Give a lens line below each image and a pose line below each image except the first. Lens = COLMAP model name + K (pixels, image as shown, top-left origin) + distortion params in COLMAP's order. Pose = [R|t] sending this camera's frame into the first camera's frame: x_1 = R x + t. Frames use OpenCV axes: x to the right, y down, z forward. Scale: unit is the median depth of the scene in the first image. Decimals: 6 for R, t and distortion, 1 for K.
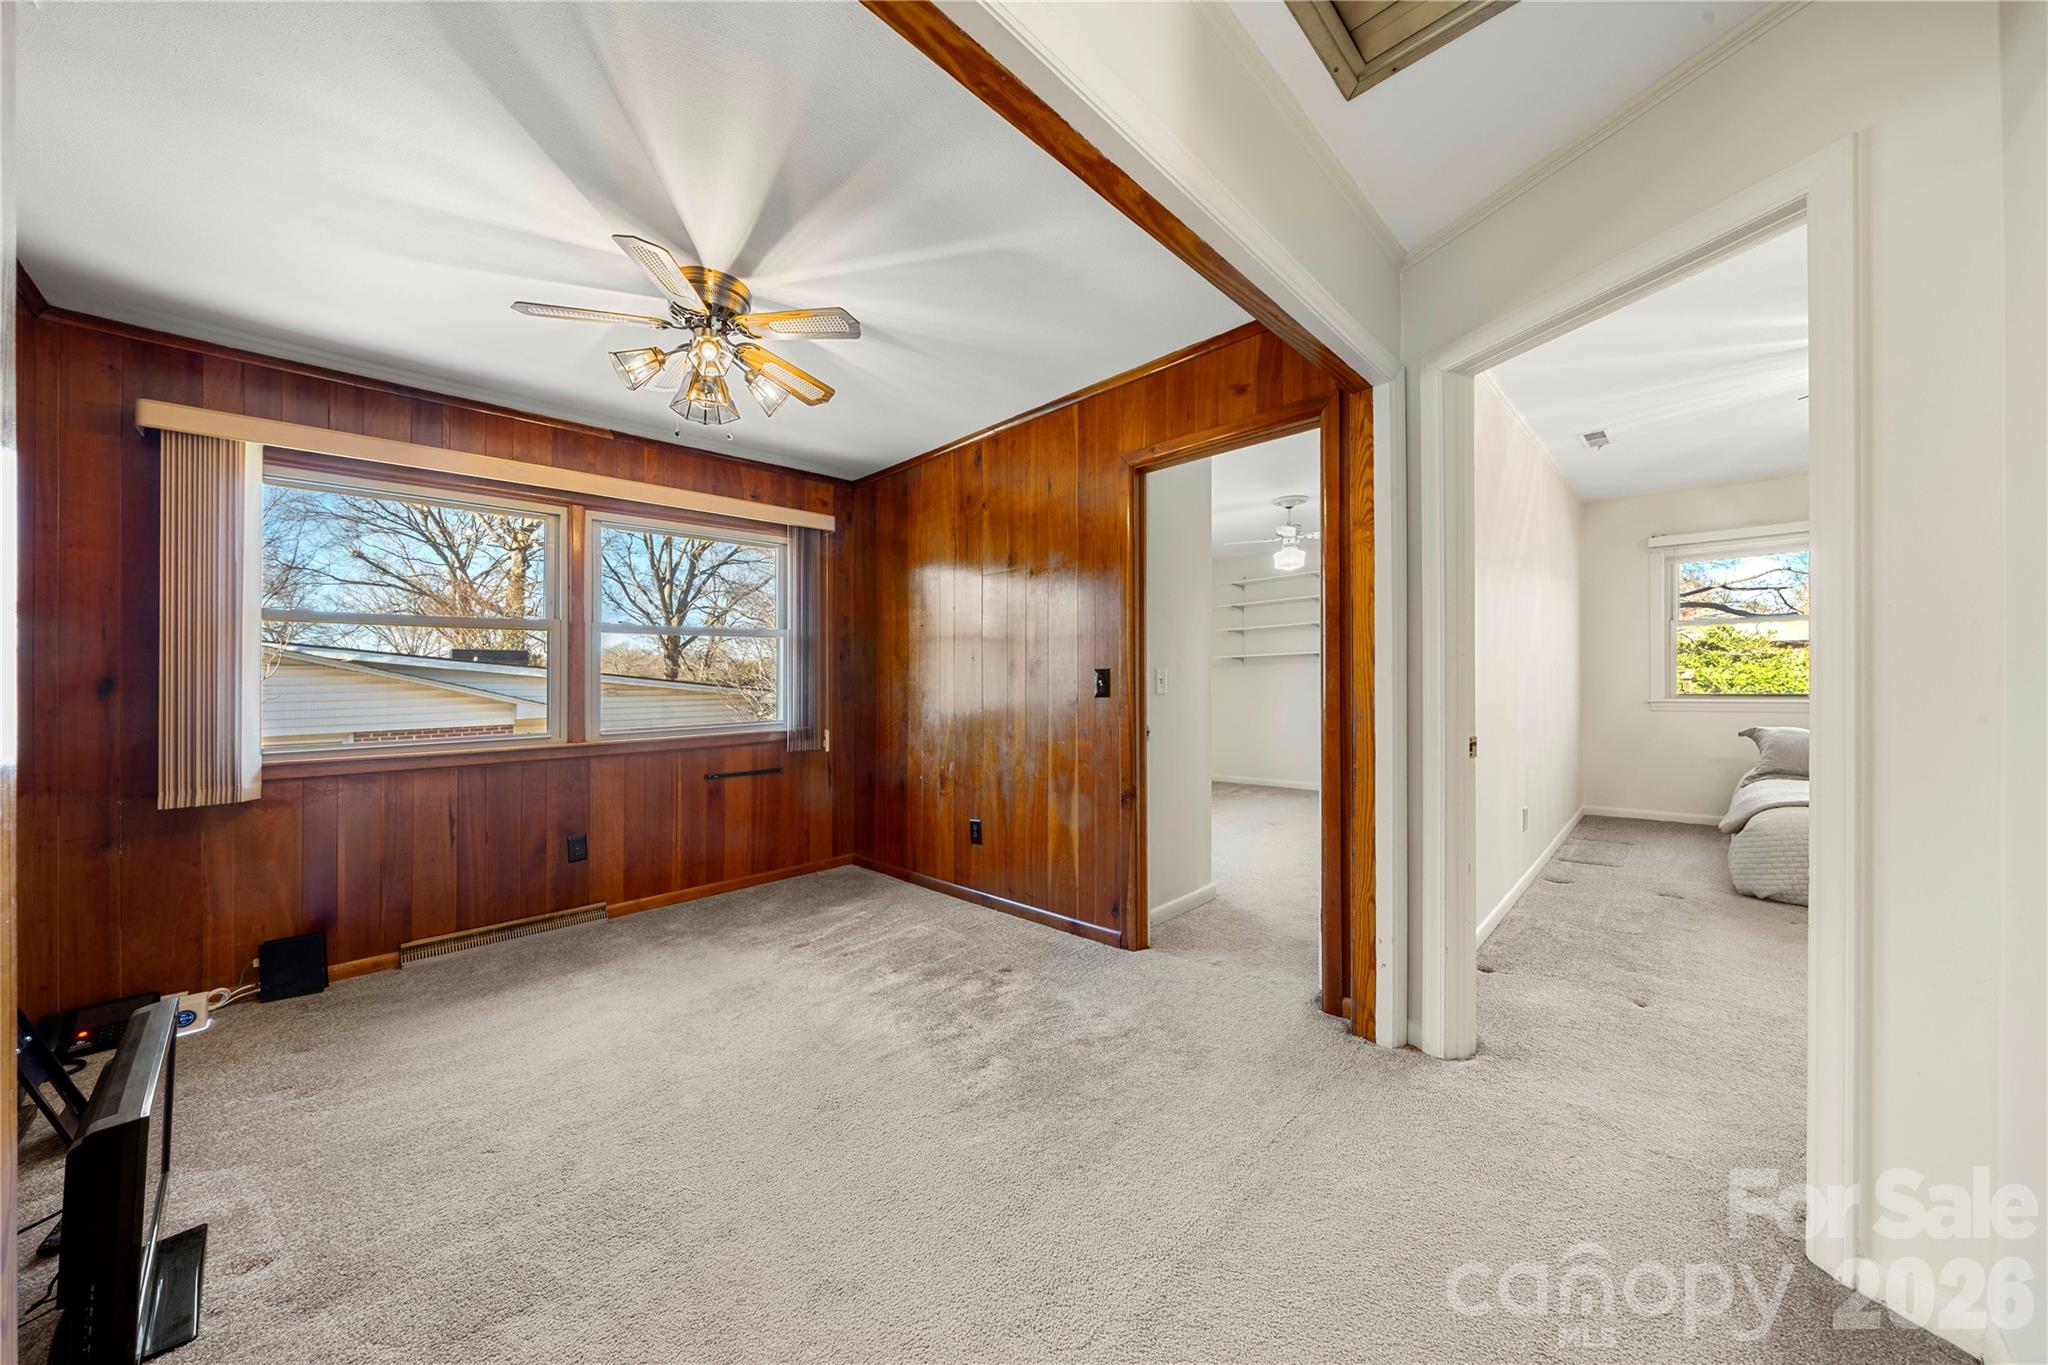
lens RADIAL K [[712.3, 0, 1024.2], [0, 712.3, 688.1], [0, 0, 1]] dist [-0.008450, 0.000938]
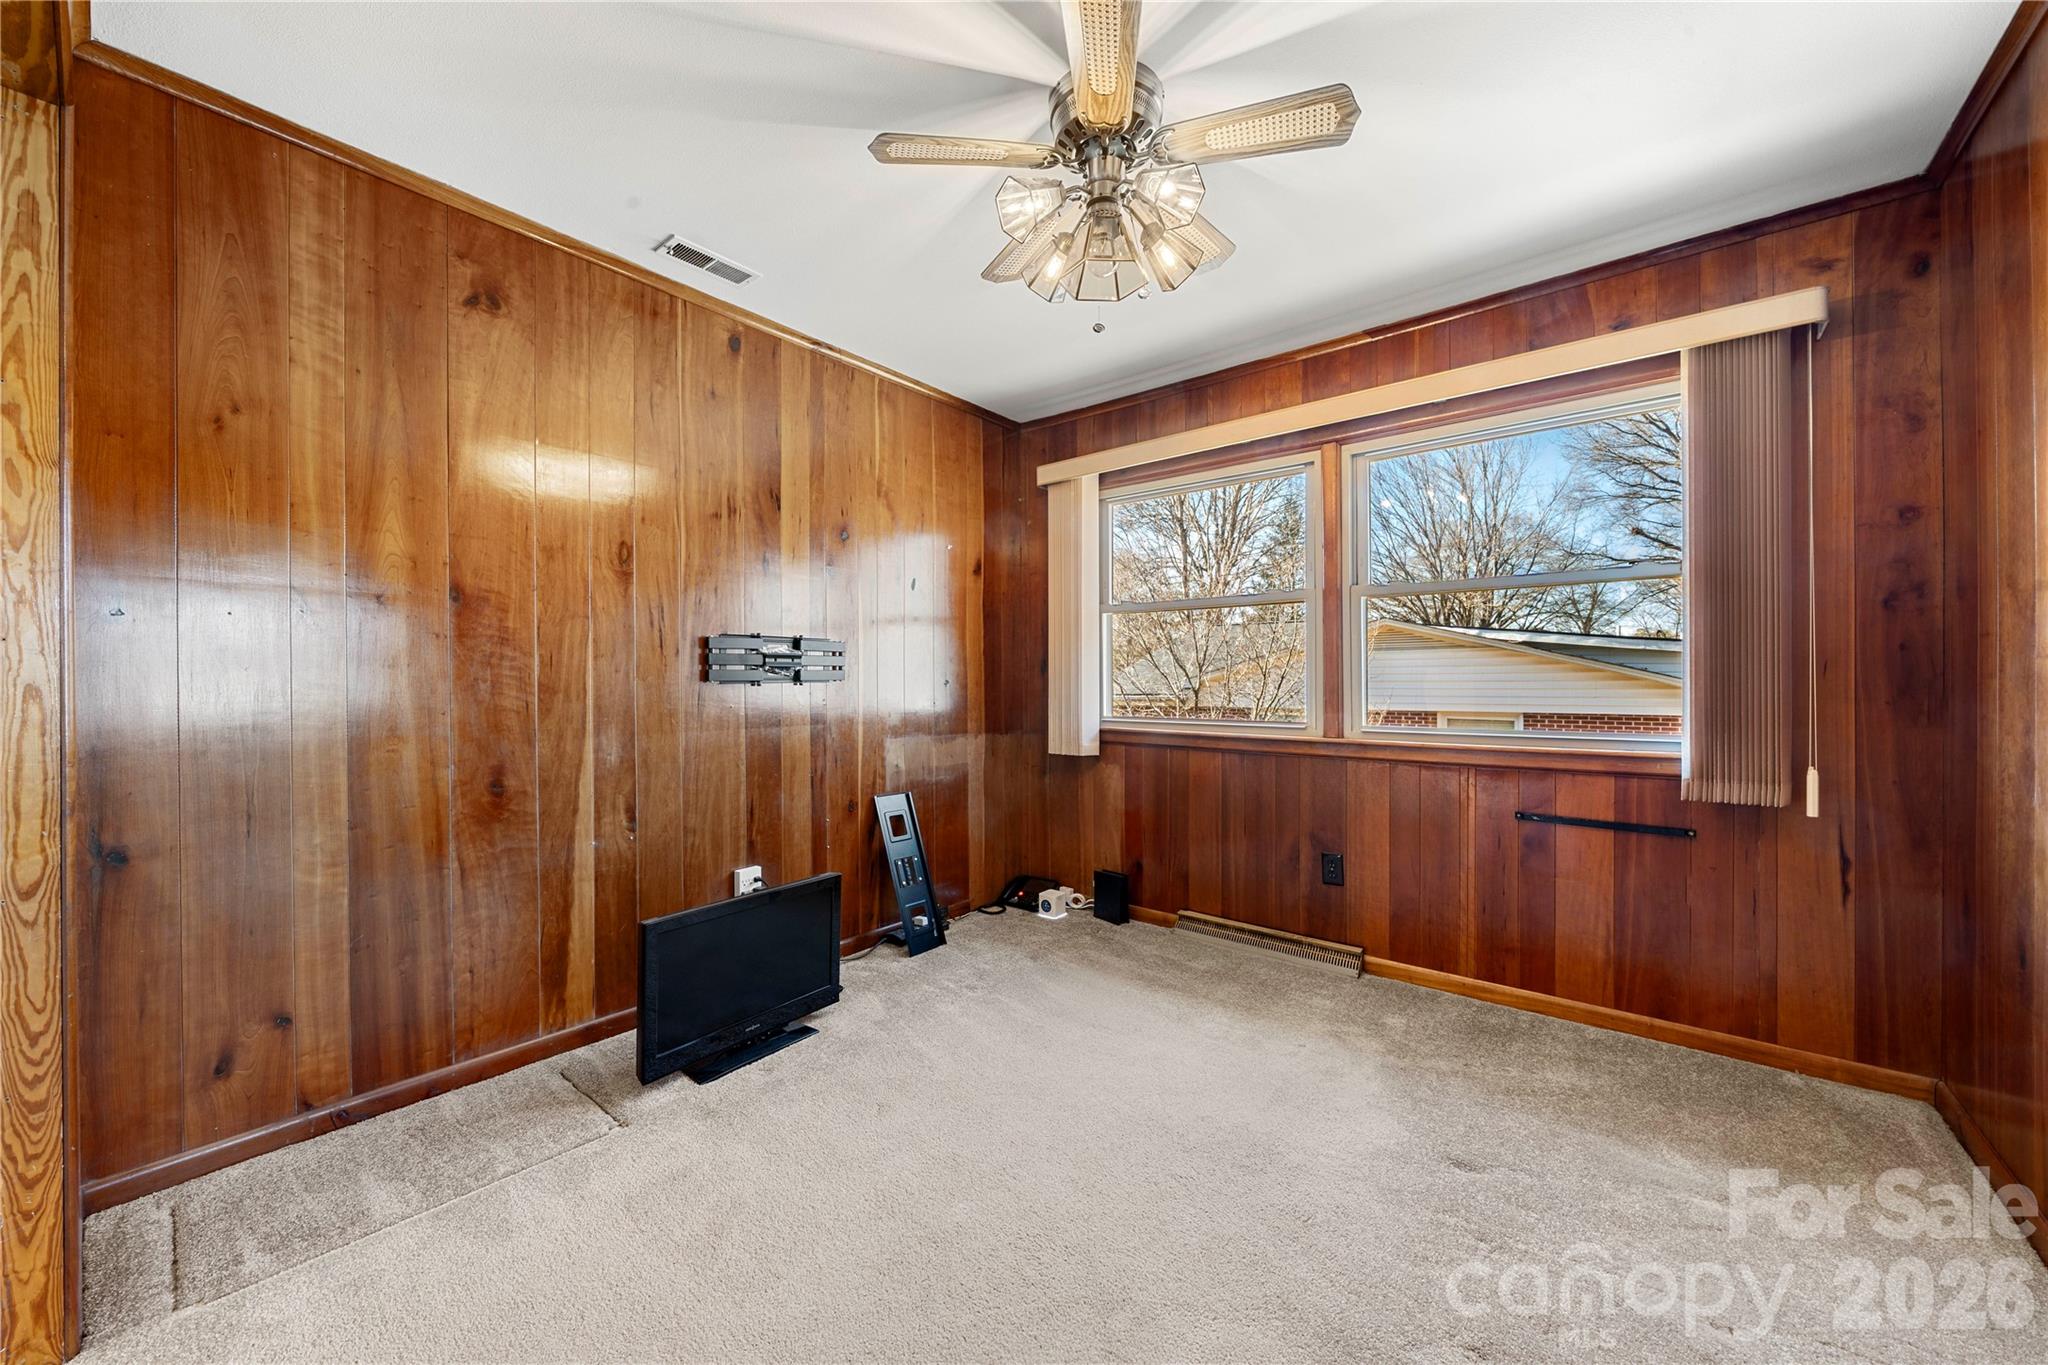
lens RADIAL K [[758.5, 0, 1031.6], [0, 758.5, 675.5], [0, 0, 1]] dist [-0.002973, -0.001435]
pose [[0.076422, 0.016111, -0.996945, 0.200510], [-0.007817, 0.999848, 0.015558, -0.005284], [0.997045, 0.006604, 0.076536, 0.593940]]
